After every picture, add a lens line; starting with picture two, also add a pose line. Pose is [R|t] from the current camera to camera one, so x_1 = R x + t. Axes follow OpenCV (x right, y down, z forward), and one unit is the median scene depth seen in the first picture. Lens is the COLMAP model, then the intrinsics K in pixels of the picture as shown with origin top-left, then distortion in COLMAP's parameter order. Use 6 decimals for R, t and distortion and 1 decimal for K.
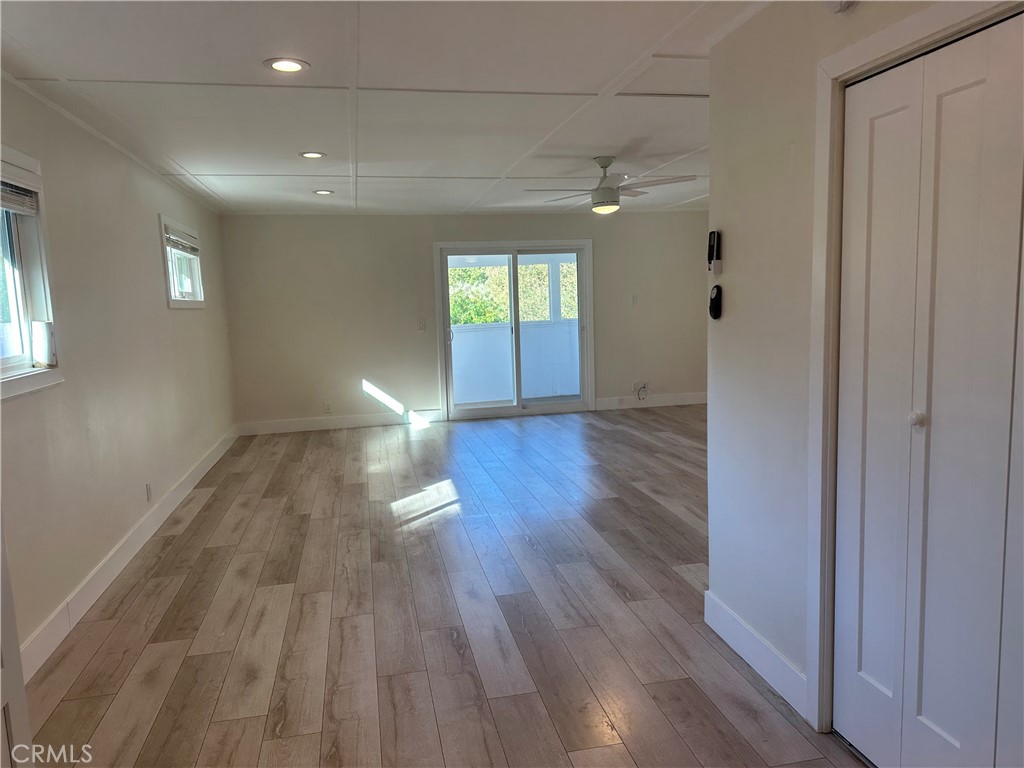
lens RADIAL K [[702.3, 0, 512.0], [0, 702.3, 384.0], [0, 0, 1]] dist [0.022152, -0.000798]
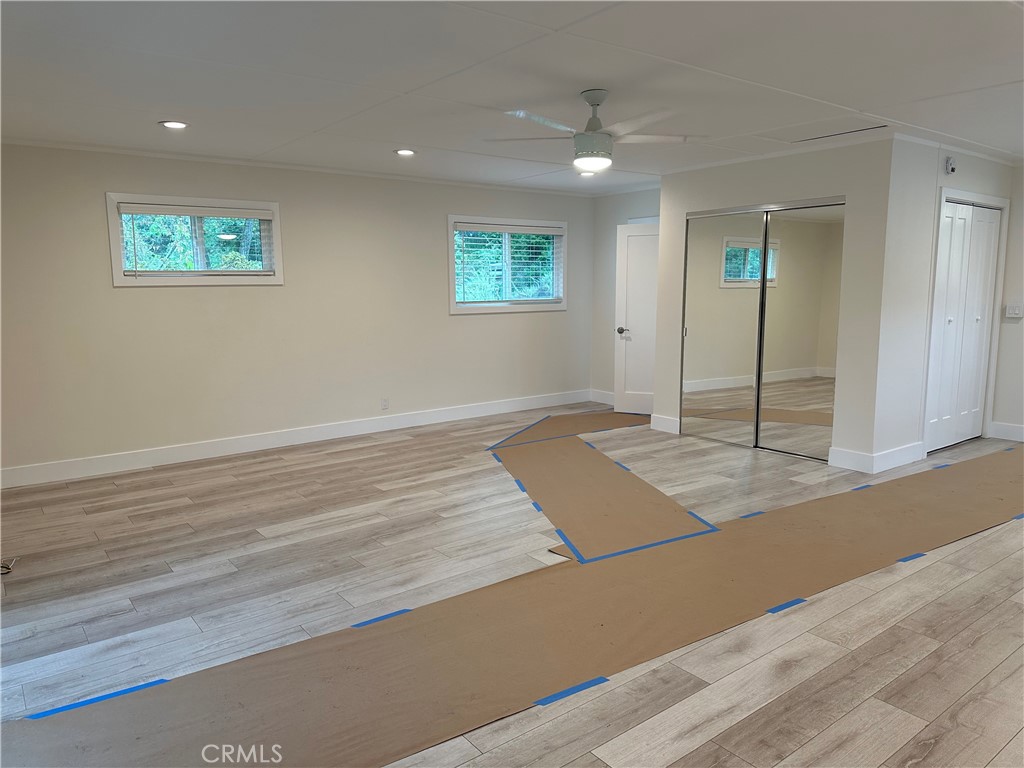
lens RADIAL K [[713.8, 0, 507.9], [0, 713.8, 378.2], [0, 0, 1]] dist [0.179372, -0.267908]
pose [[-0.425775, -0.087046, 0.900633, -0.531649], [0.131159, 0.978912, 0.156617, -0.161186], [-0.895273, 0.184810, -0.405379, 1.439000]]
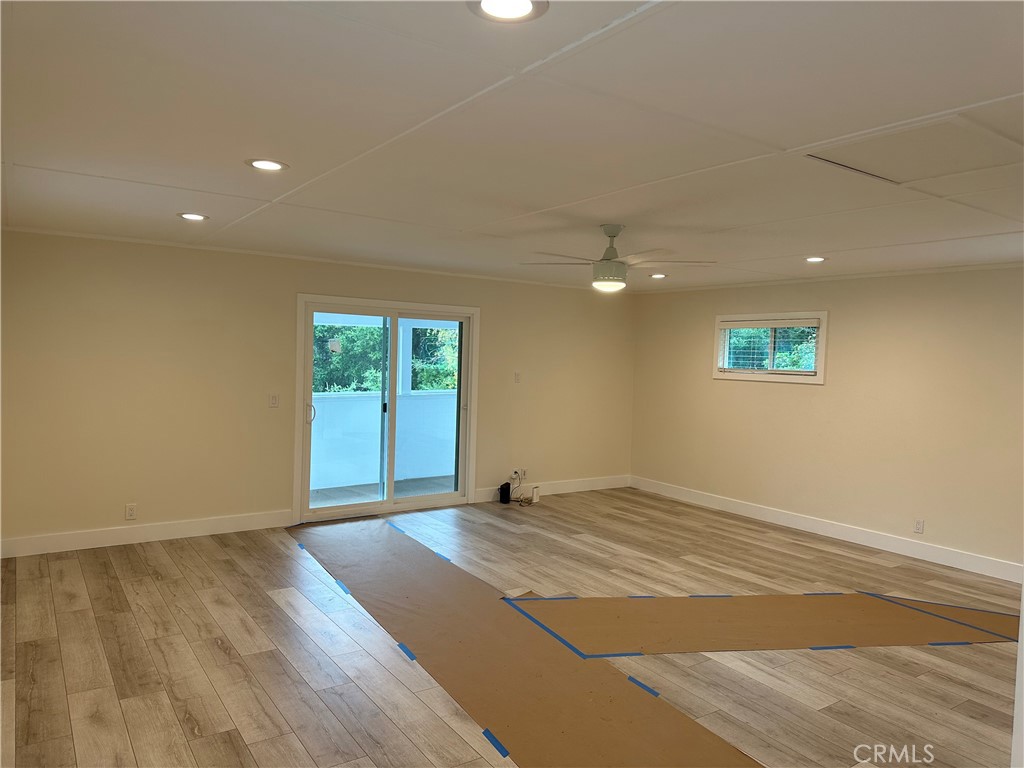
lens RADIAL K [[713.7, 0, 515.4], [0, 713.7, 371.3], [0, 0, 1]] dist [0.081334, -0.112146]
pose [[0.925547, 0.047546, 0.375637, -0.287708], [-0.012039, 0.995278, -0.096314, -0.065093], [-0.378442, 0.084621, 0.921749, 0.269904]]
